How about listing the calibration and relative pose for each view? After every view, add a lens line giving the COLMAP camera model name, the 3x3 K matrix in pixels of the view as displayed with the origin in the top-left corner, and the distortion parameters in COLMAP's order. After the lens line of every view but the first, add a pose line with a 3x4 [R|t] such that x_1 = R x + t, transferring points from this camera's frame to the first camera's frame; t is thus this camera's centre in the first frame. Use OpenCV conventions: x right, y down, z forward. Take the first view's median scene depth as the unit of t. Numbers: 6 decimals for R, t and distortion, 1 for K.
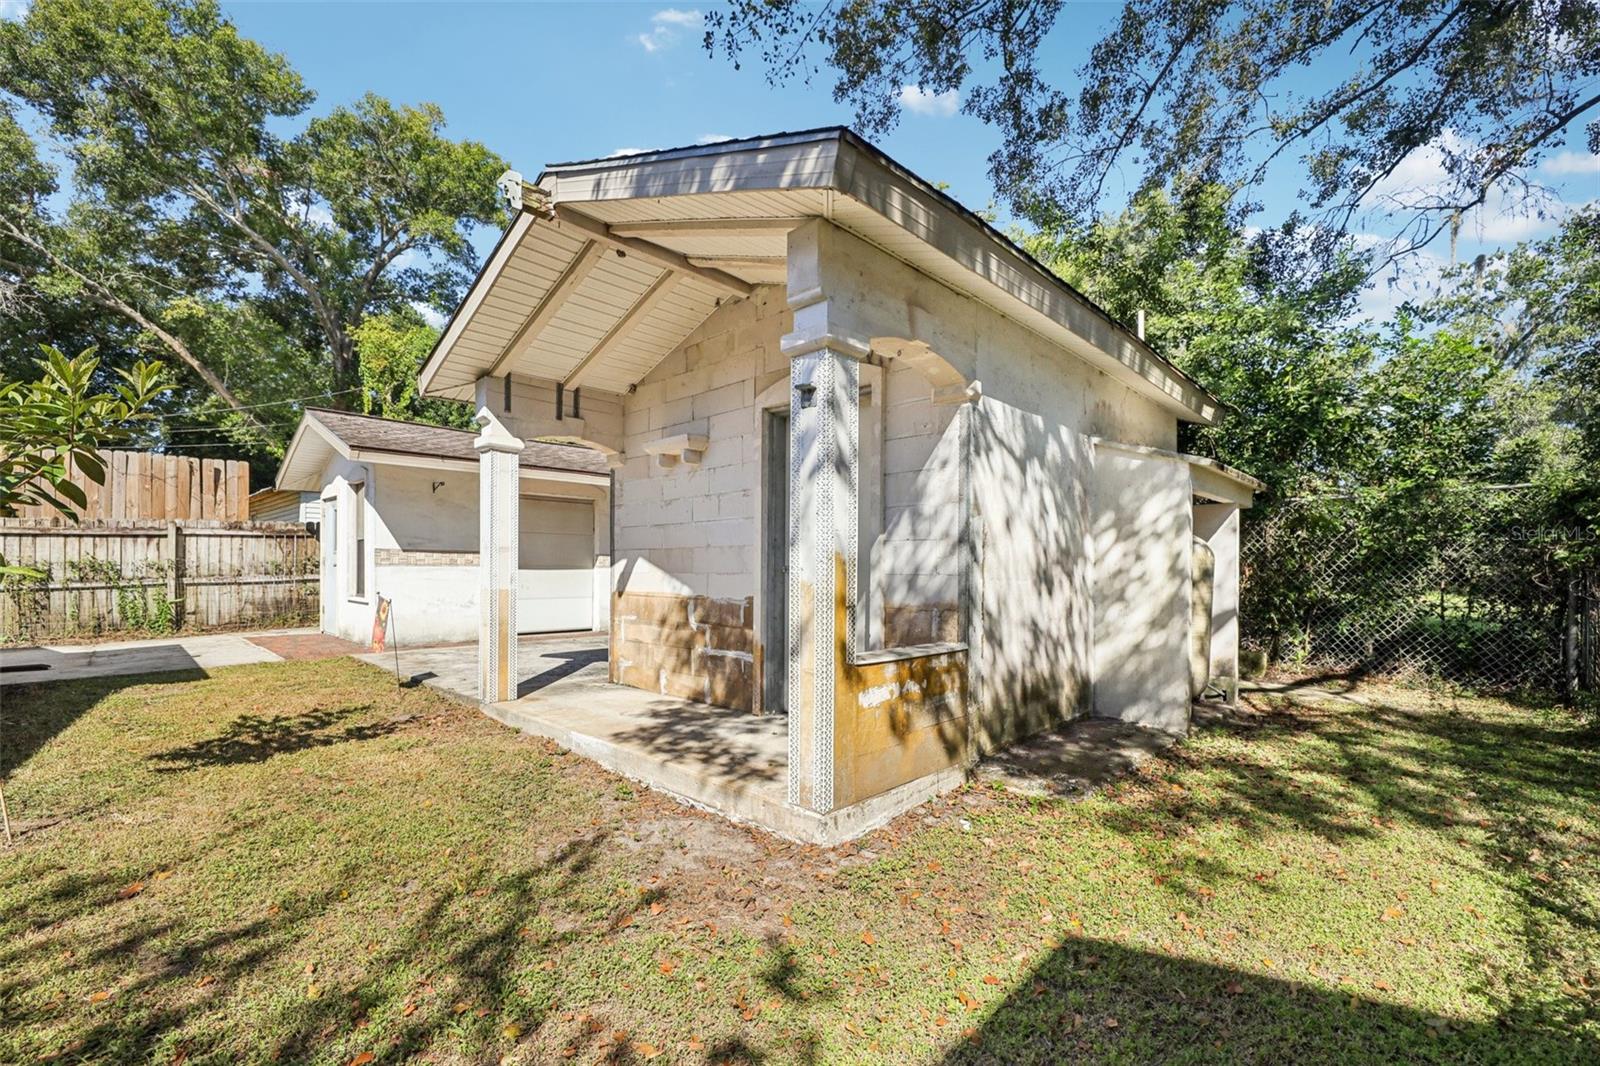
lens RADIAL K [[682.7, 0, 819.0], [0, 682.7, 572.1], [0, 0, 1]] dist [-0.000379, -0.000152]
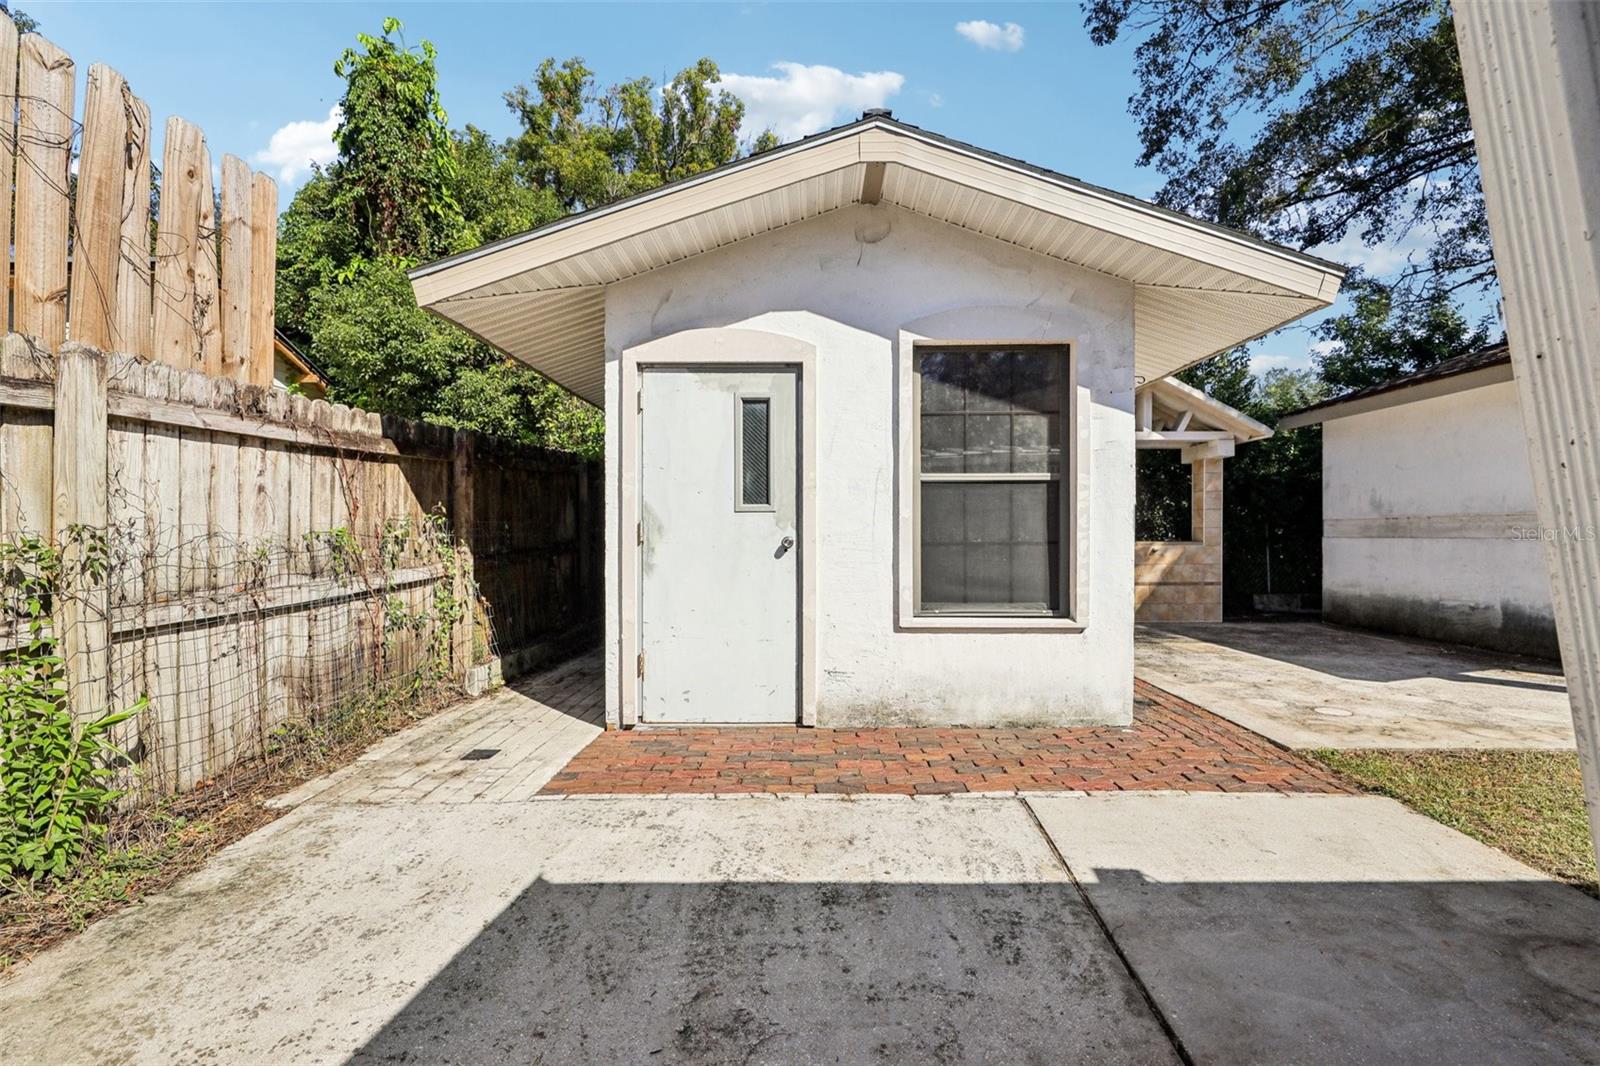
lens RADIAL K [[682.7, 0, 799.5], [0, 682.7, 539.9], [0, 0, 1]] dist [-0.000379, -0.000152]
pose [[0.724769, -0.012793, 0.688873, -1.608526], [0.008670, 0.999918, 0.009447, -0.025520], [-0.688937, -0.000874, 0.724820, 1.187180]]
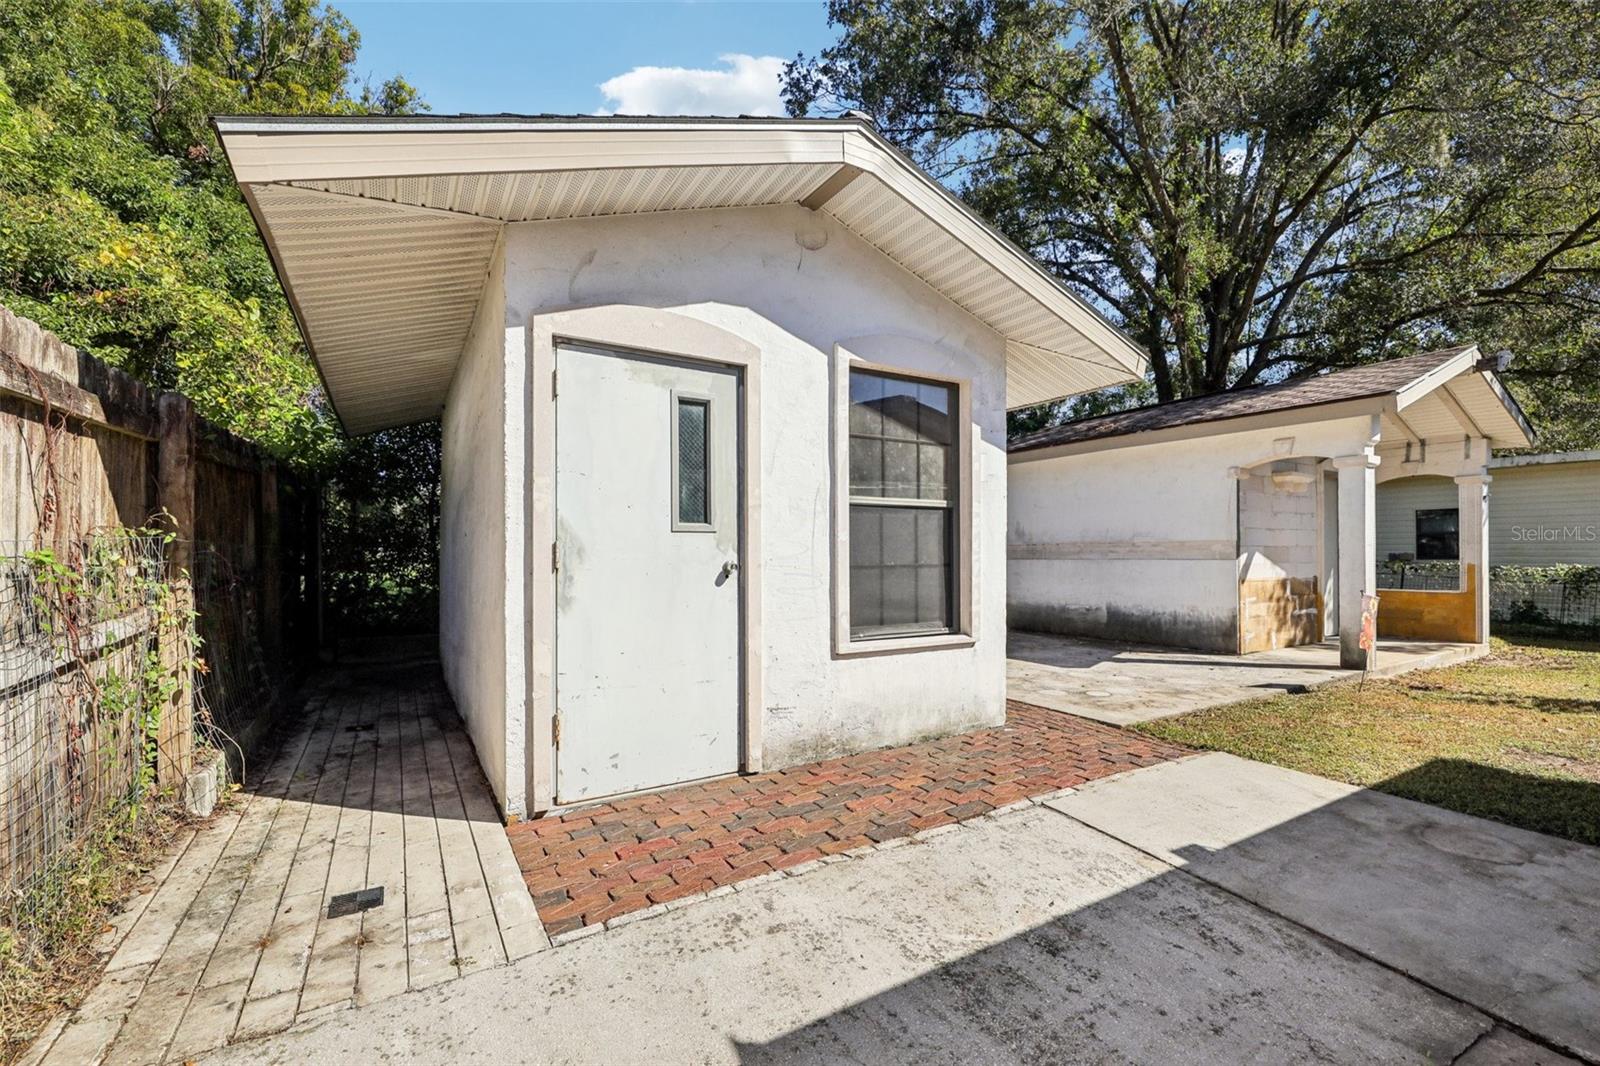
lens RADIAL K [[682.7, 0, 798.0], [0, 682.7, 555.7], [0, 0, 1]] dist [-0.000379, -0.000152]
pose [[0.256605, -0.006163, 0.966497, -1.704758], [0.009927, 0.999944, 0.003741, -0.028301], [-0.966465, 0.008634, 0.256652, 1.461866]]
